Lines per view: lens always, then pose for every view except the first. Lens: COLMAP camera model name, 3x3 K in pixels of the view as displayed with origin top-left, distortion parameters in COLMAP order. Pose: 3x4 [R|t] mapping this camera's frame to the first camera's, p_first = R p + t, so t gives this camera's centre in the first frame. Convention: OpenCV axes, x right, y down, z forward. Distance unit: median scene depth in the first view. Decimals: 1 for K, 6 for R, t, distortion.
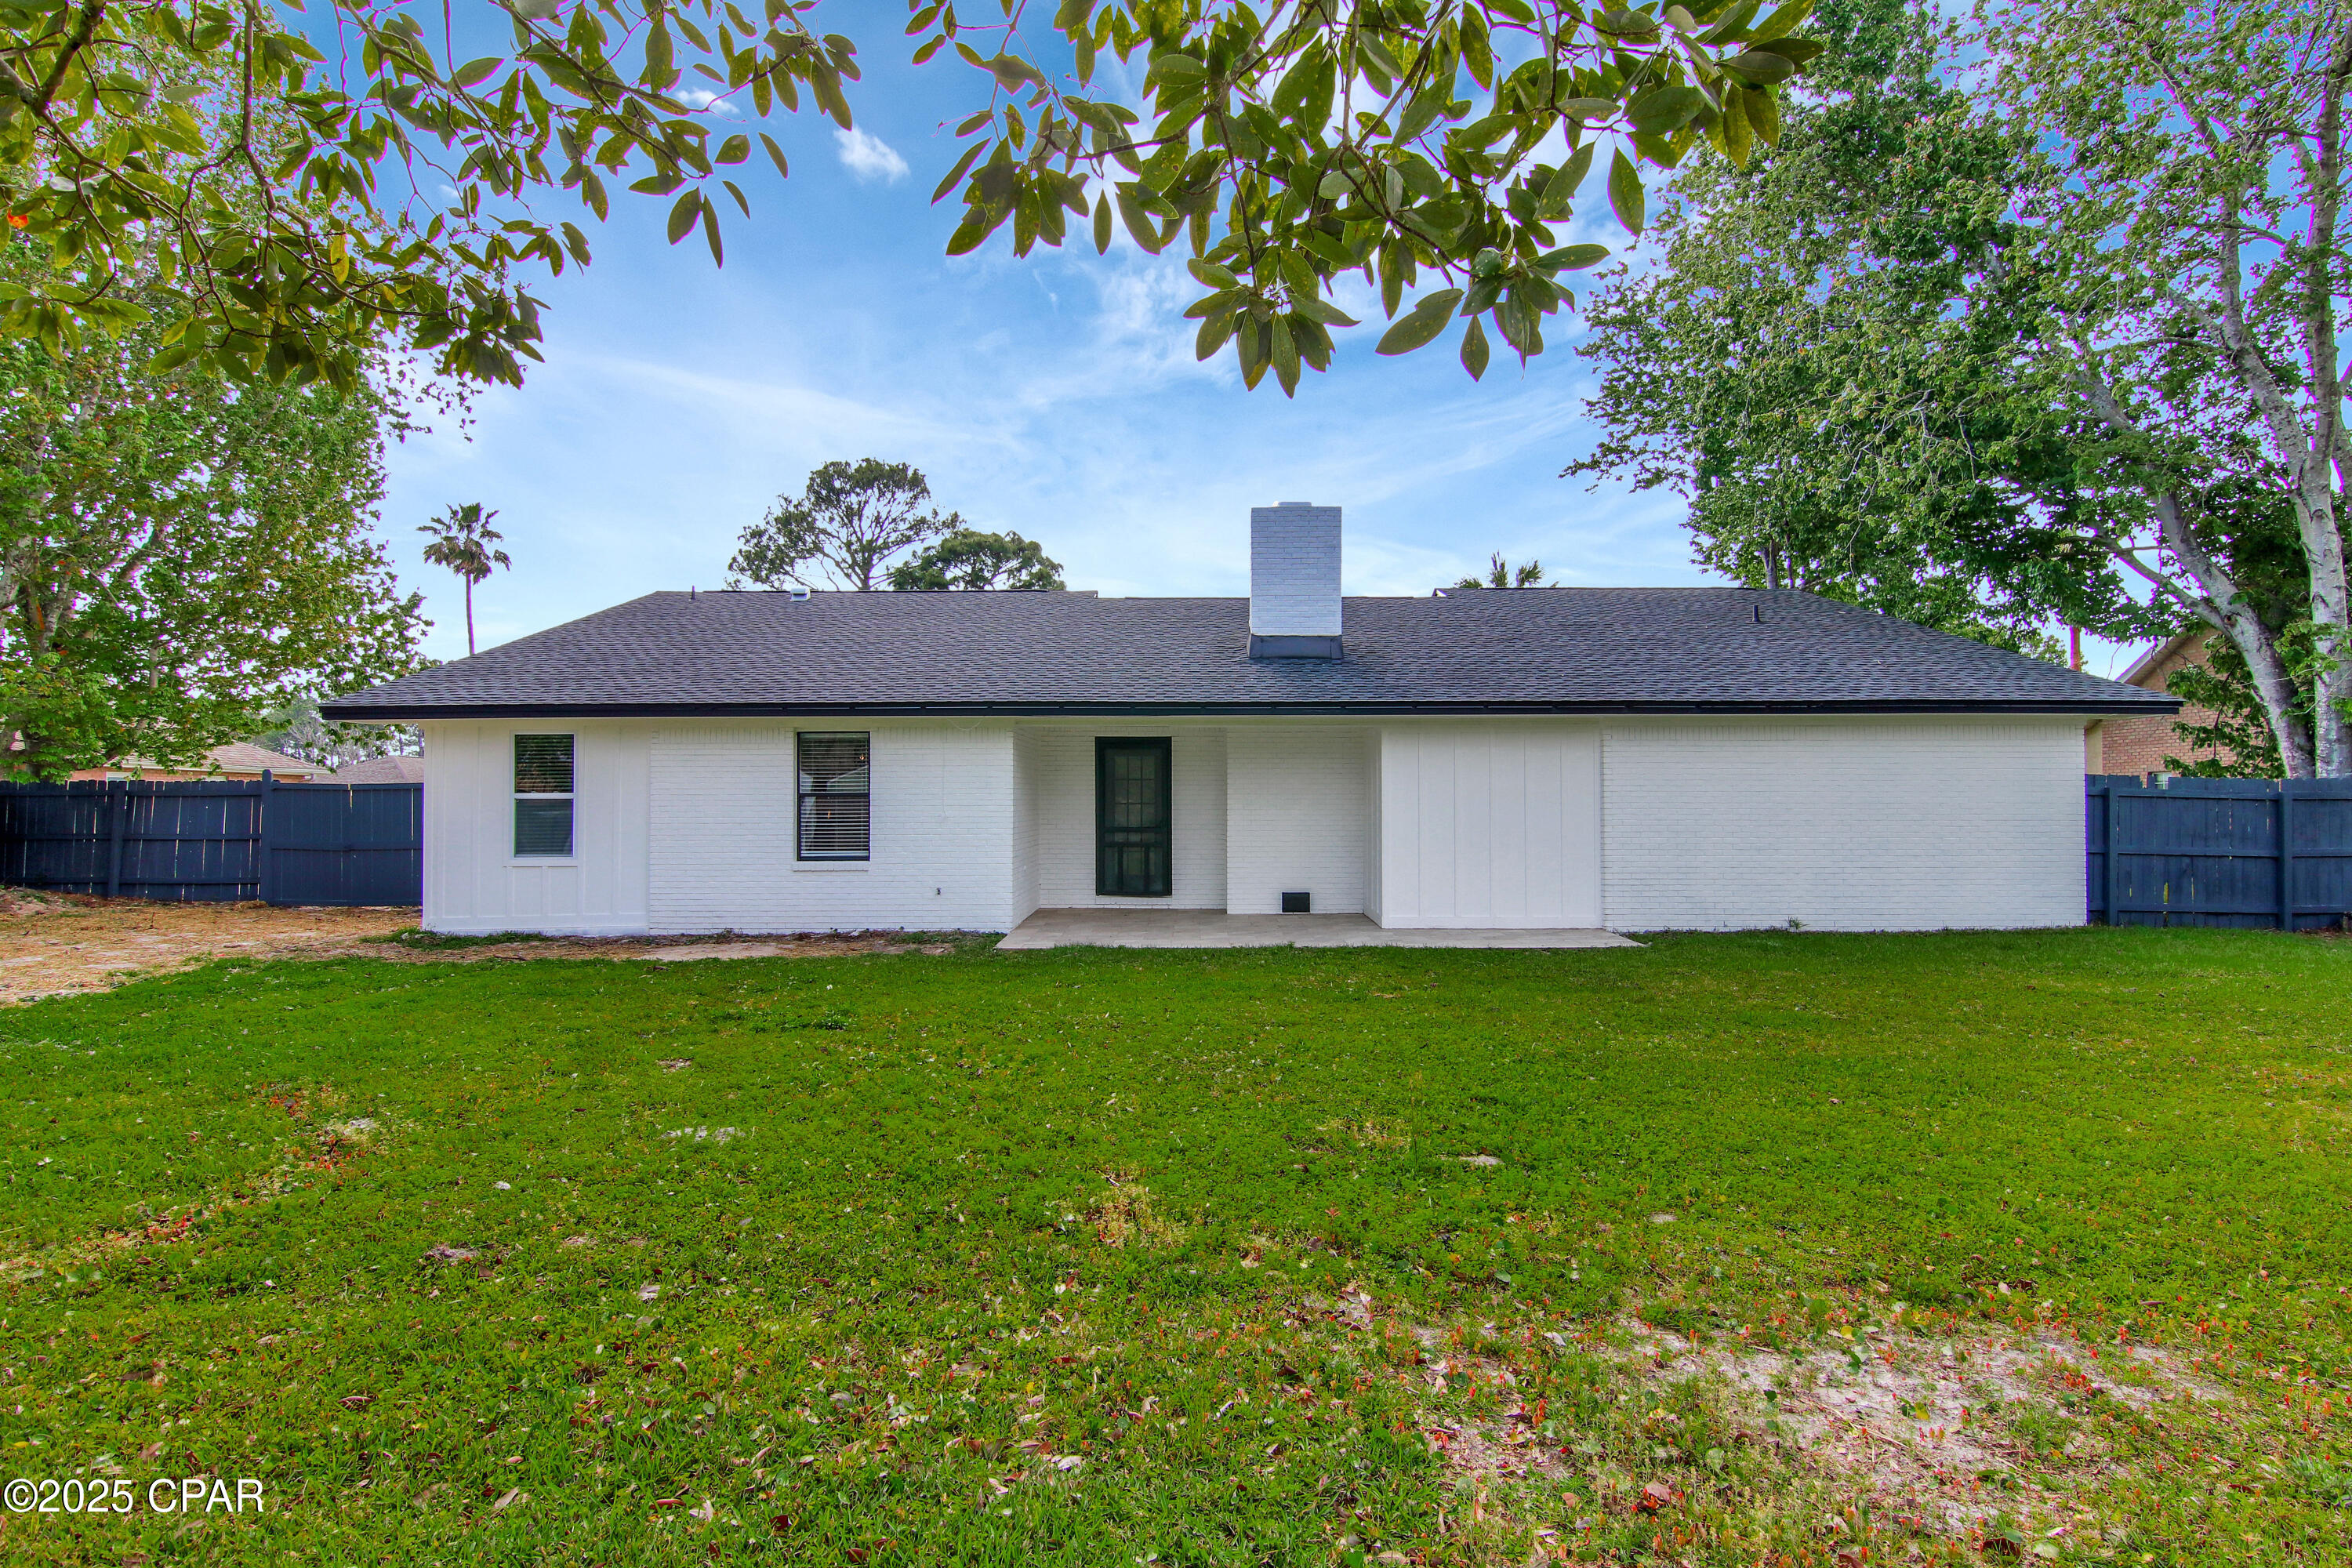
lens RADIAL K [[1204.3, 0, 1184.9], [0, 1204.3, 809.9], [0, 0, 1]] dist [-0.015158, -0.000985]
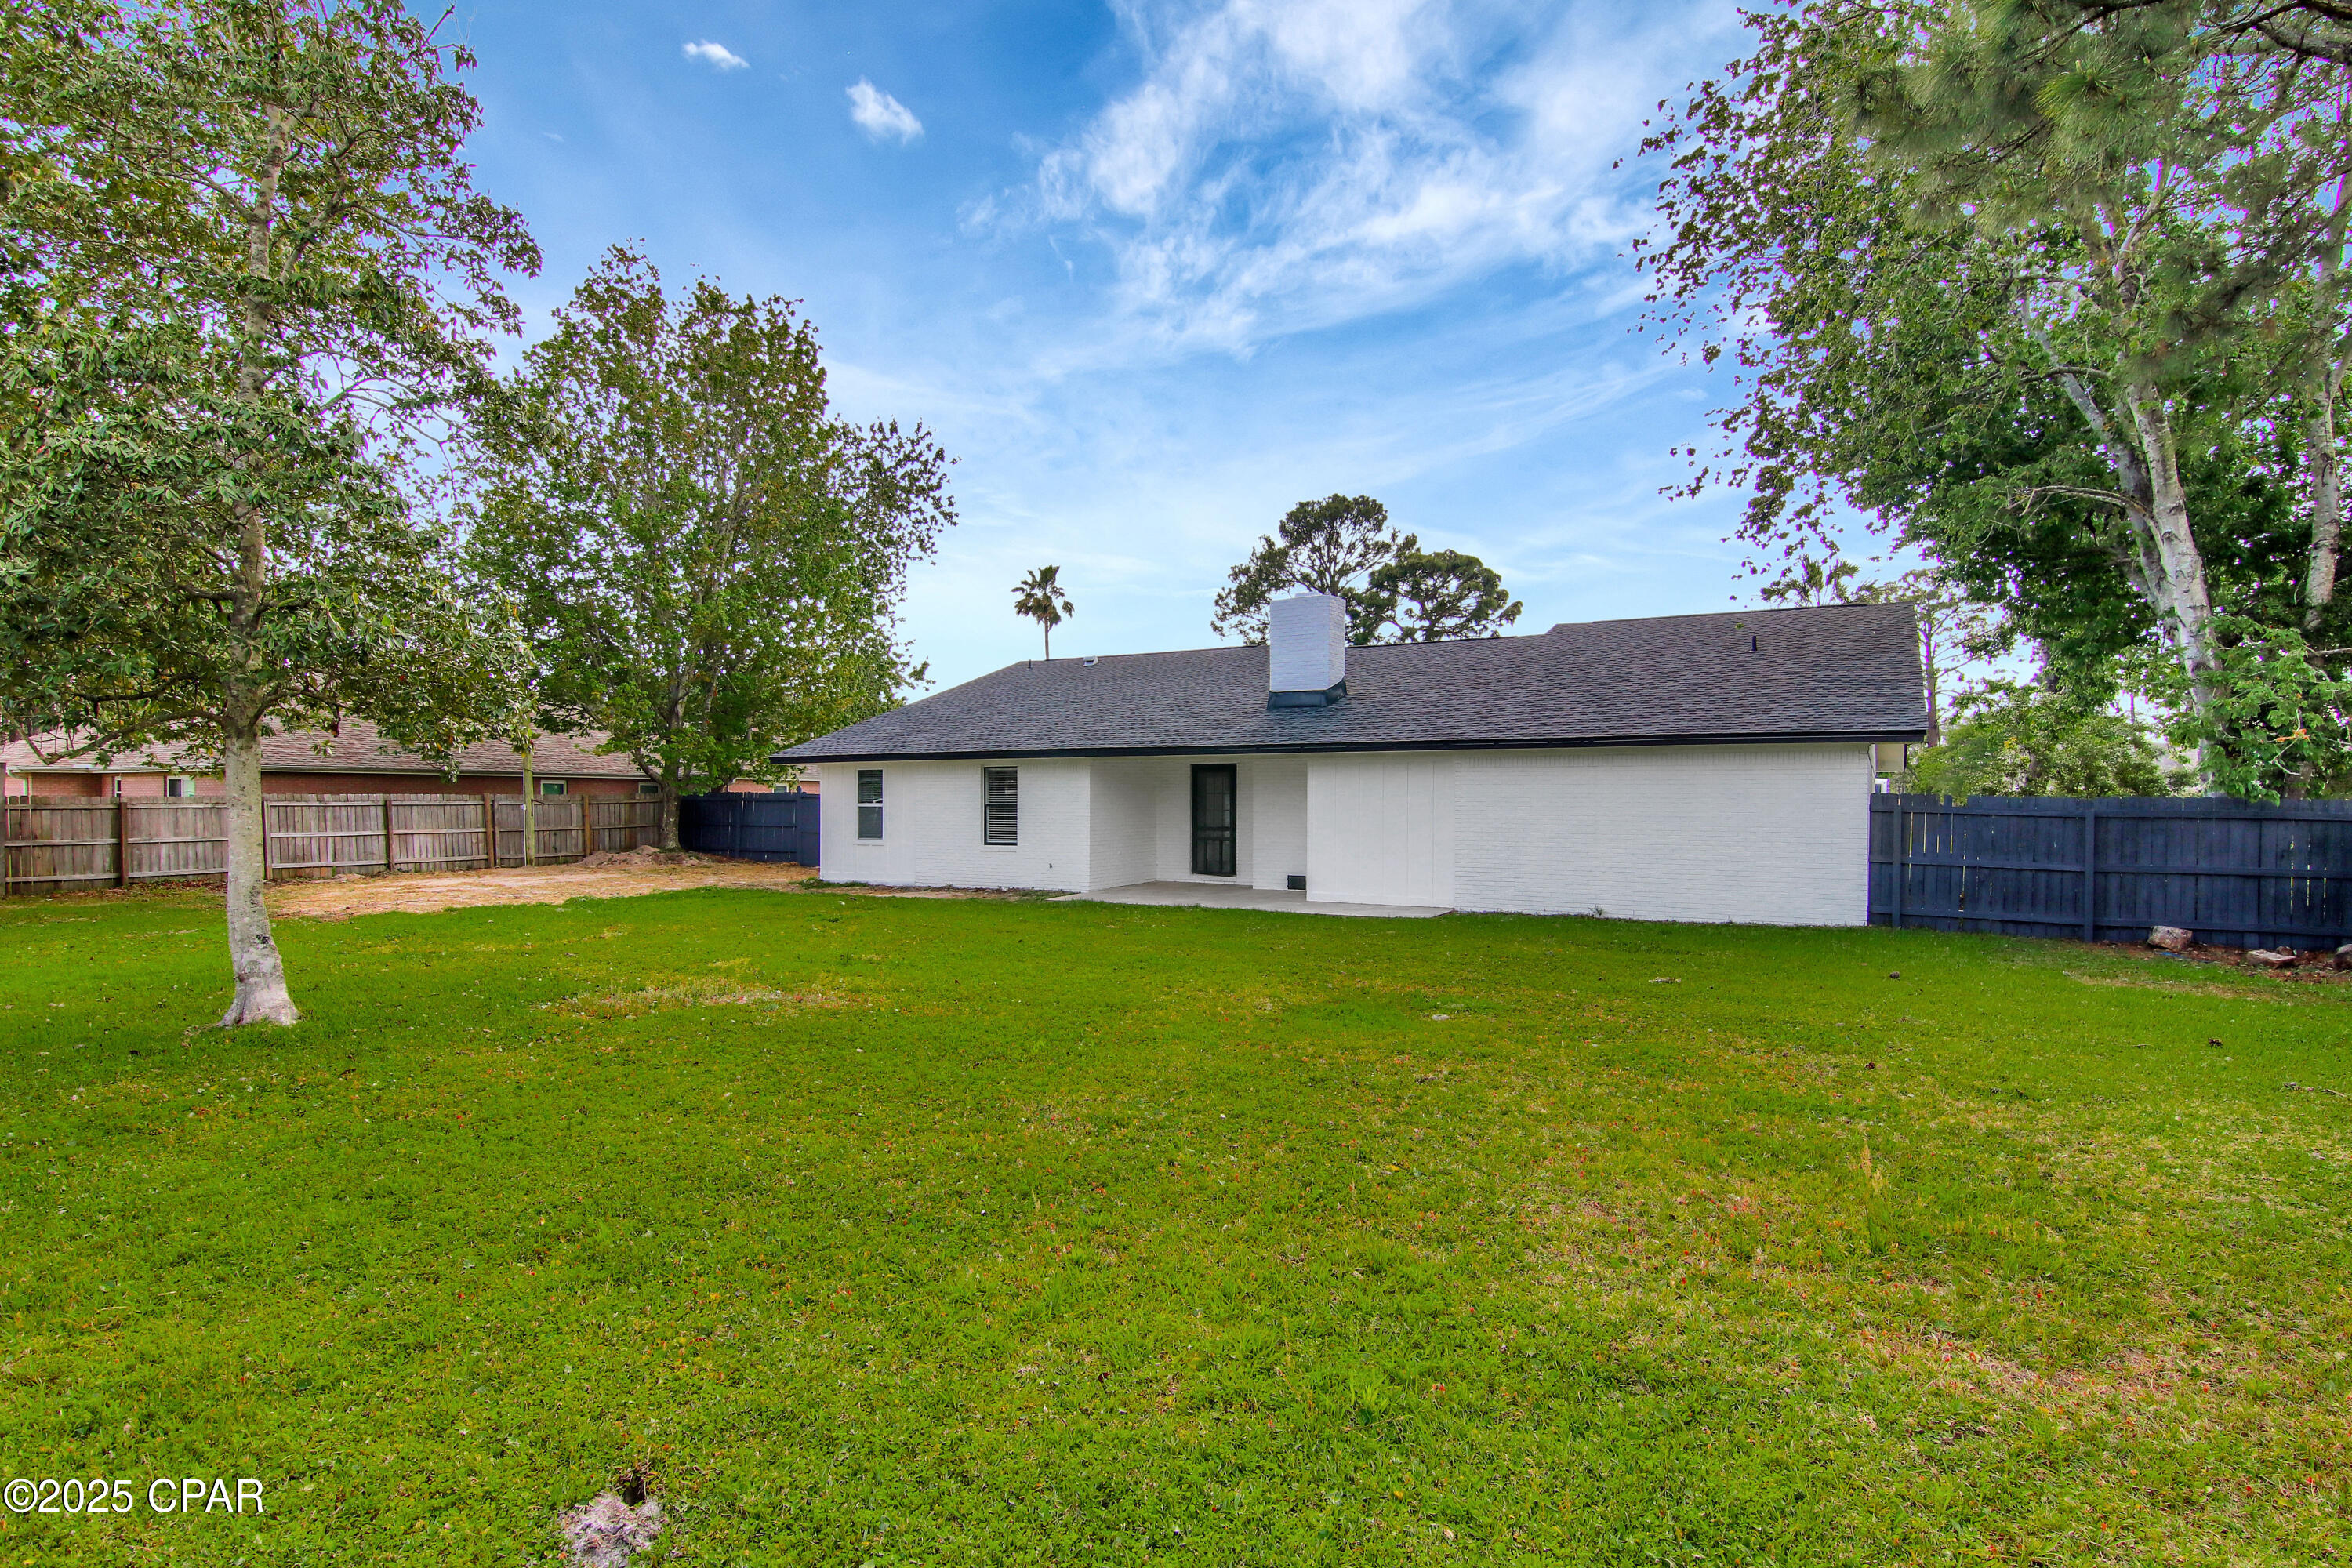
lens RADIAL K [[1204.3, 0, 1184.9], [0, 1204.3, 809.9], [0, 0, 1]] dist [-0.015158, -0.000985]
pose [[0.873151, 0.007026, -0.487398, 0.707762], [-0.002410, 0.999946, 0.010097, -0.022330], [0.487443, -0.007642, 0.873121, -0.296170]]
